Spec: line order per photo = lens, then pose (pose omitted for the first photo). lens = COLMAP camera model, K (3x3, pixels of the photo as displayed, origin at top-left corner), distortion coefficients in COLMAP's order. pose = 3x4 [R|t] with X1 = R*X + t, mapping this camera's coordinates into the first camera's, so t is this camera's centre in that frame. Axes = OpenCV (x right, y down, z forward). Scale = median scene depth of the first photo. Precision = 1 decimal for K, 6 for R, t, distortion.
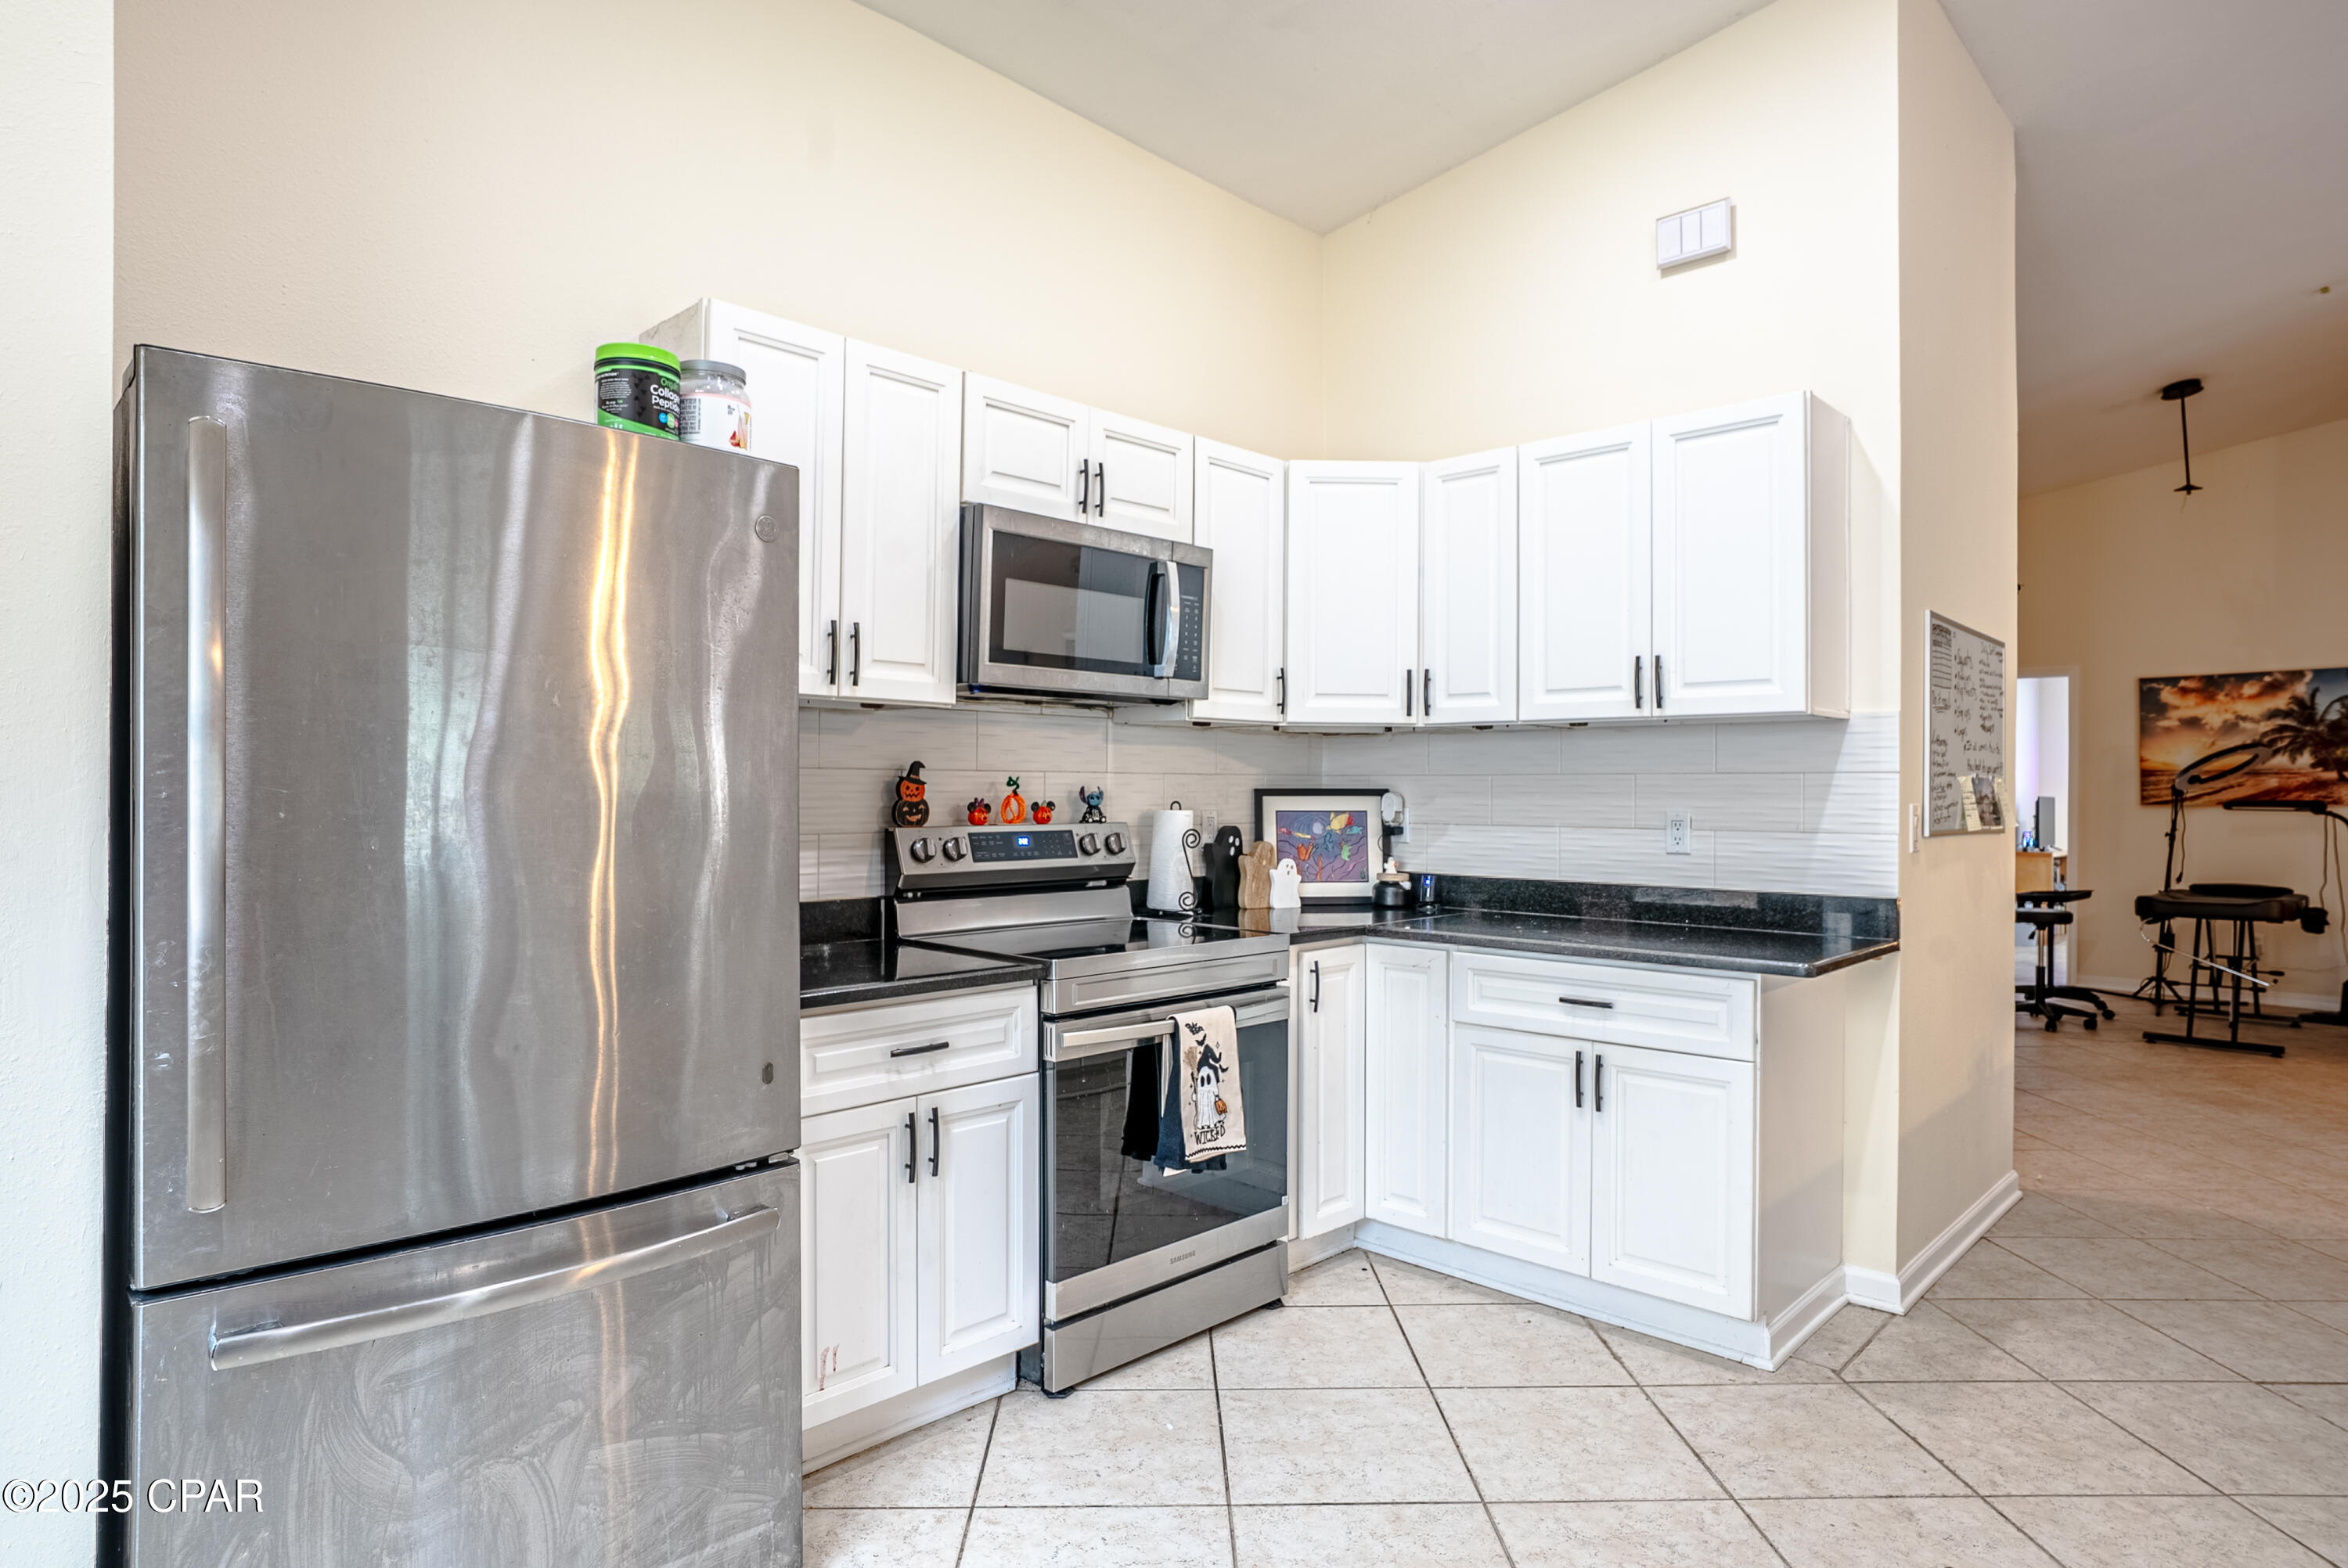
lens RADIAL K [[1268.0, 0, 1165.4], [0, 1268.0, 794.6], [0, 0, 1]] dist [-0.040641, 0.018689]
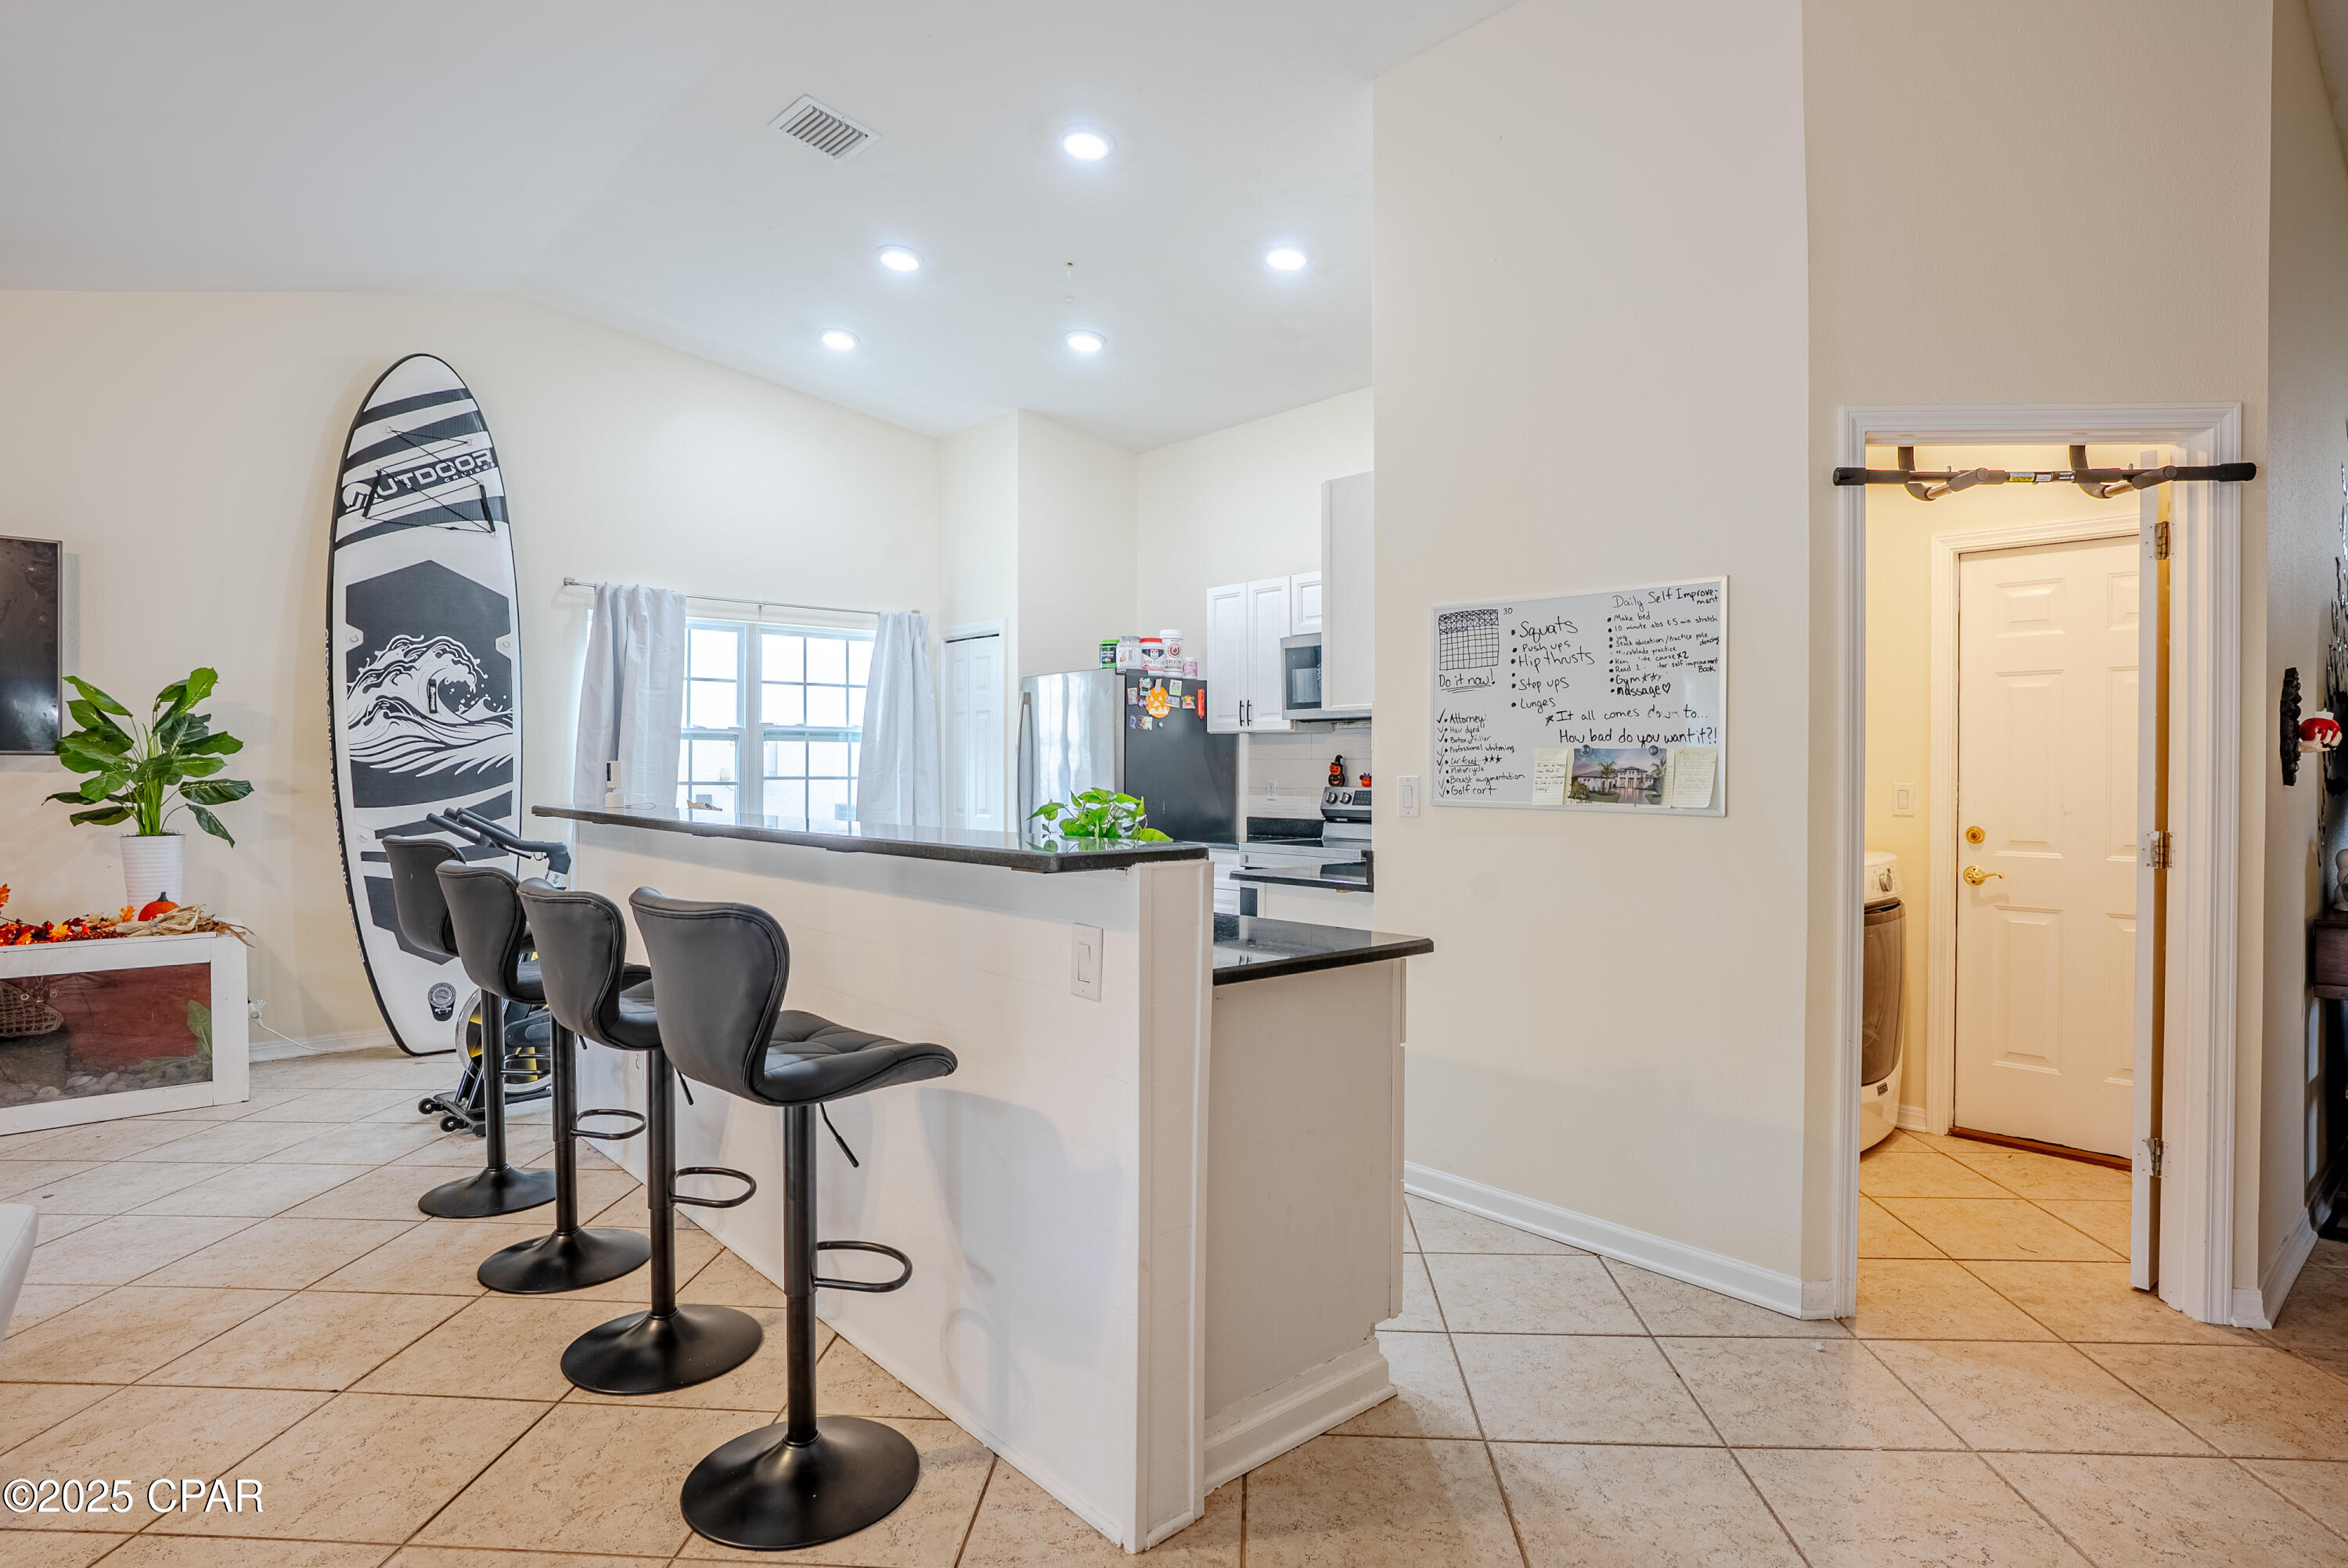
lens RADIAL K [[1268.0, 0, 1177.8], [0, 1268.0, 774.7], [0, 0, 1]] dist [-0.040641, 0.018689]
pose [[-0.071269, 0.000103, -0.997457, 1.712177], [-0.004601, 0.999989, 0.000432, 0.005498], [0.997447, 0.004620, -0.071268, 0.813553]]
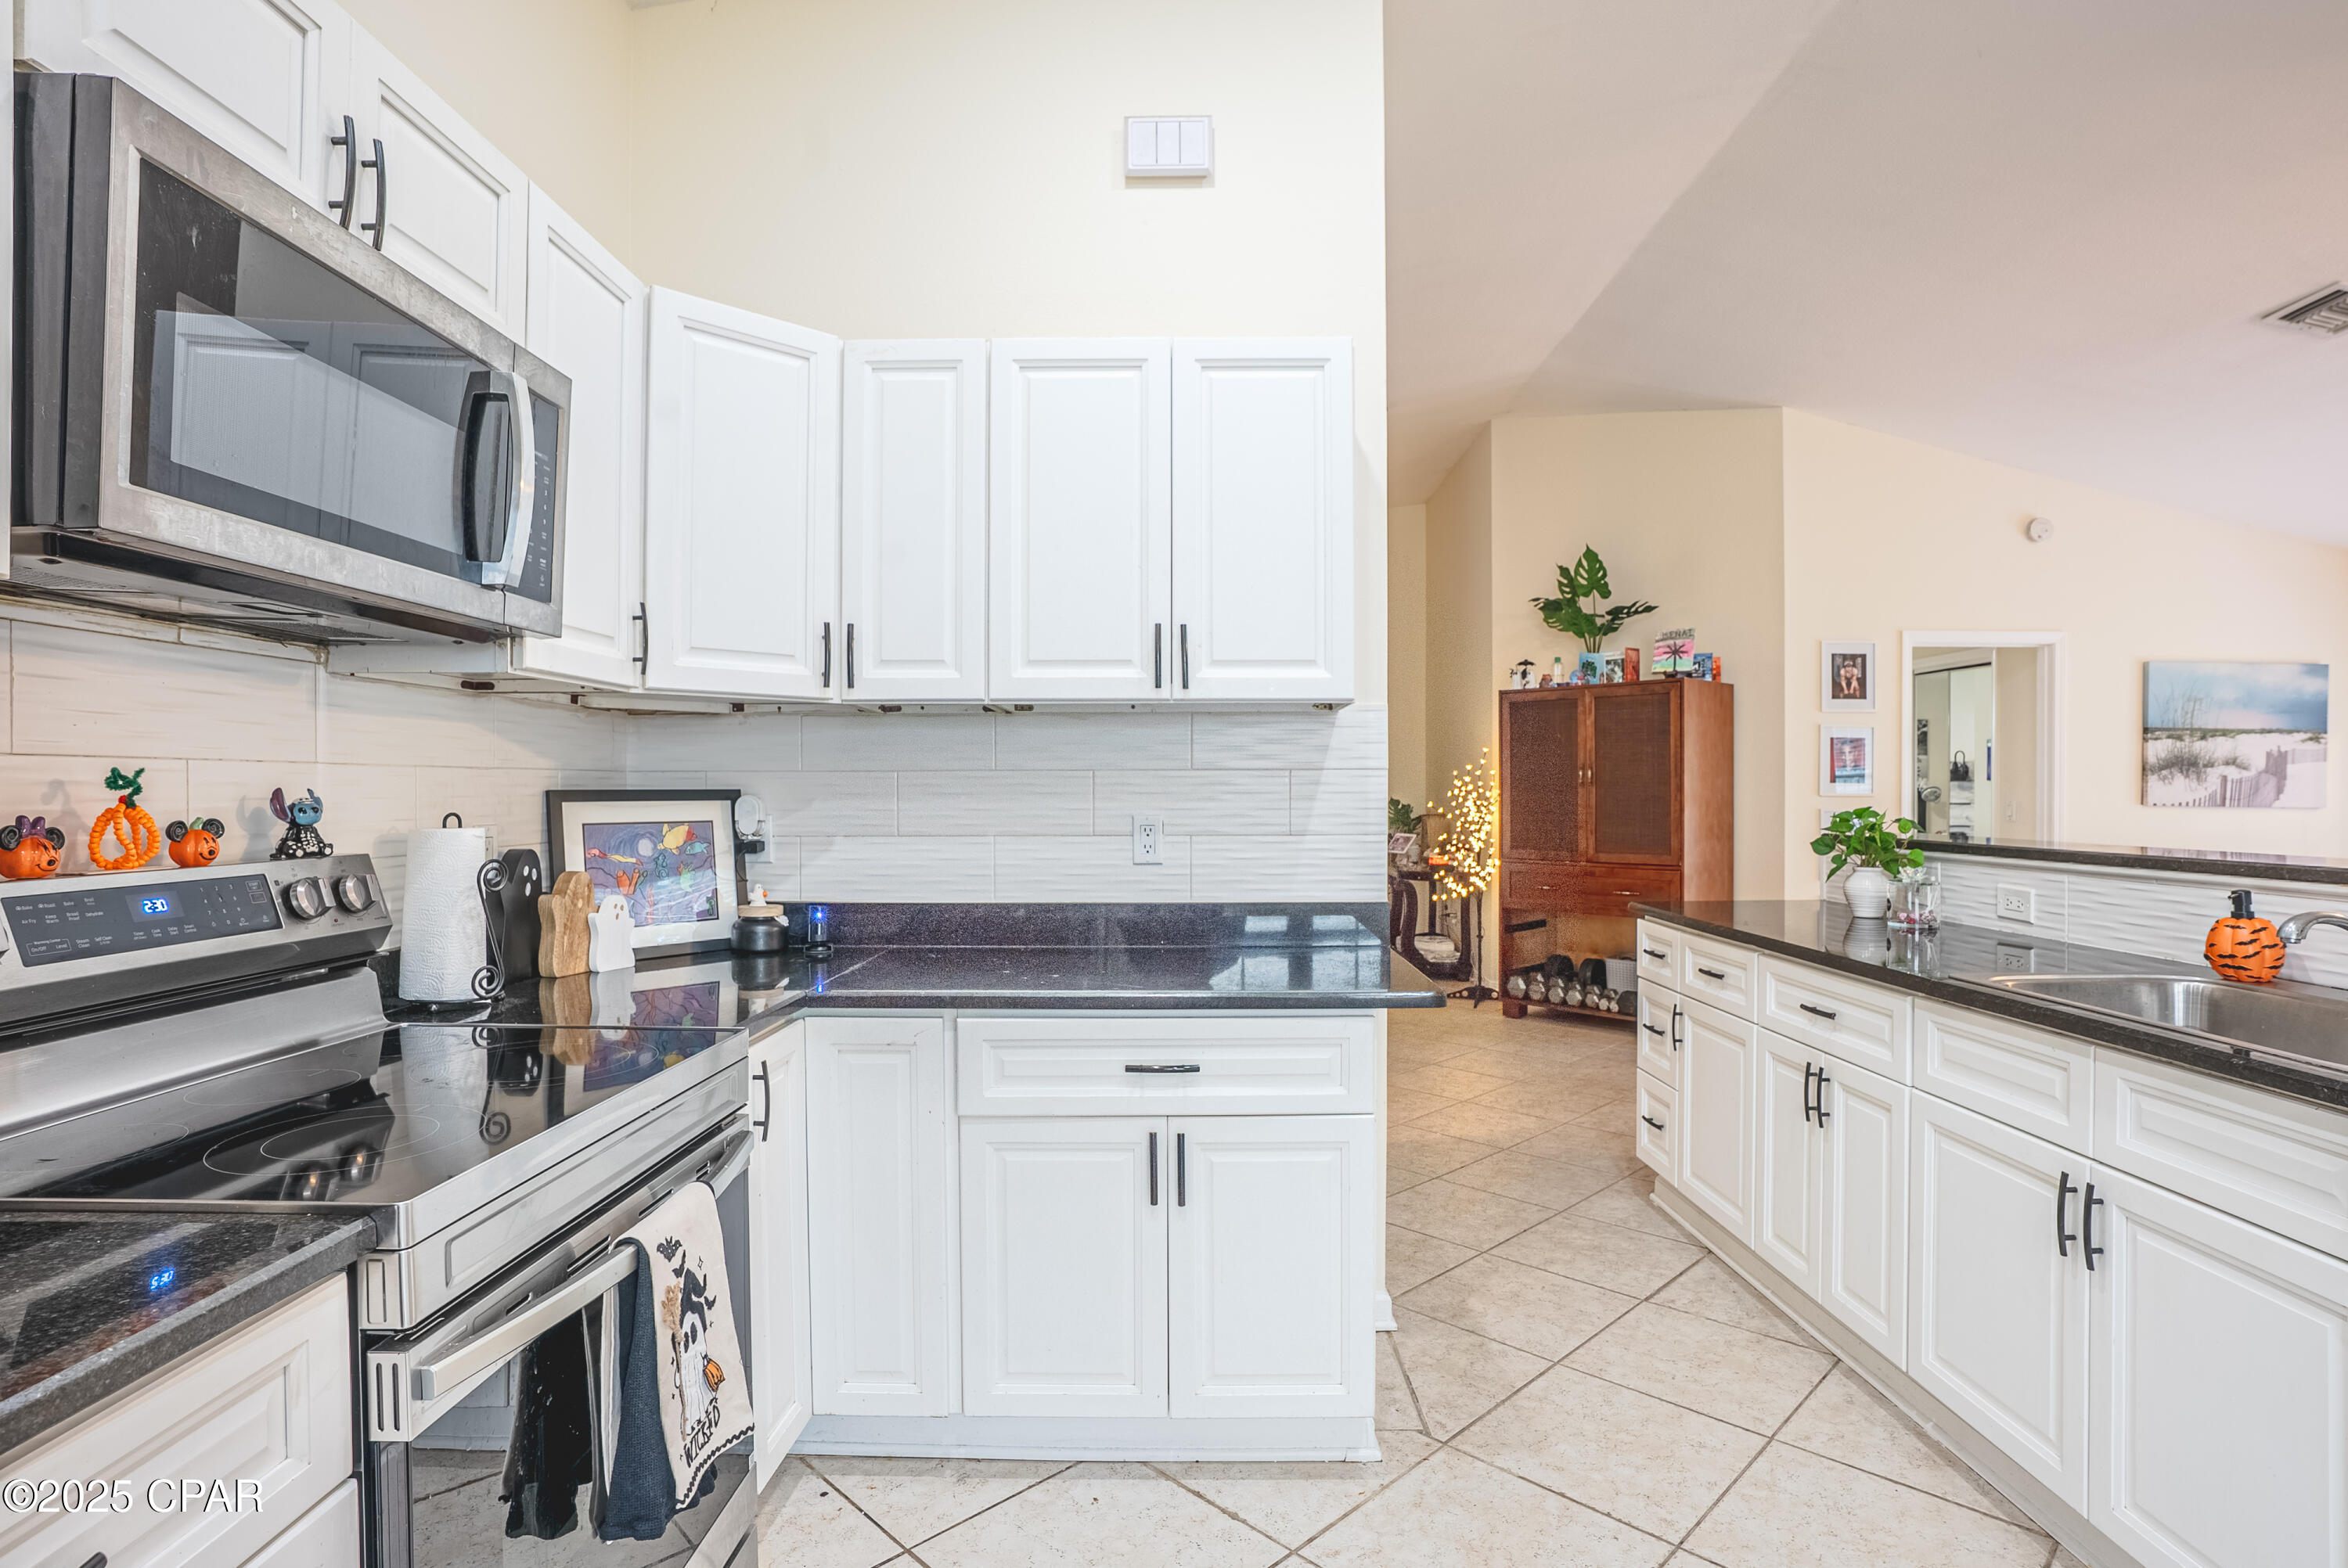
lens RADIAL K [[1166.2, 0, 1193.1], [0, 1166.2, 799.3], [0, 0, 1]] dist [-0.054184, 0.019504]
pose [[0.712548, -0.011109, 0.701535, -0.128397], [0.007444, 0.999938, 0.008274, -0.003058], [-0.701584, -0.000673, 0.712587, 0.426050]]
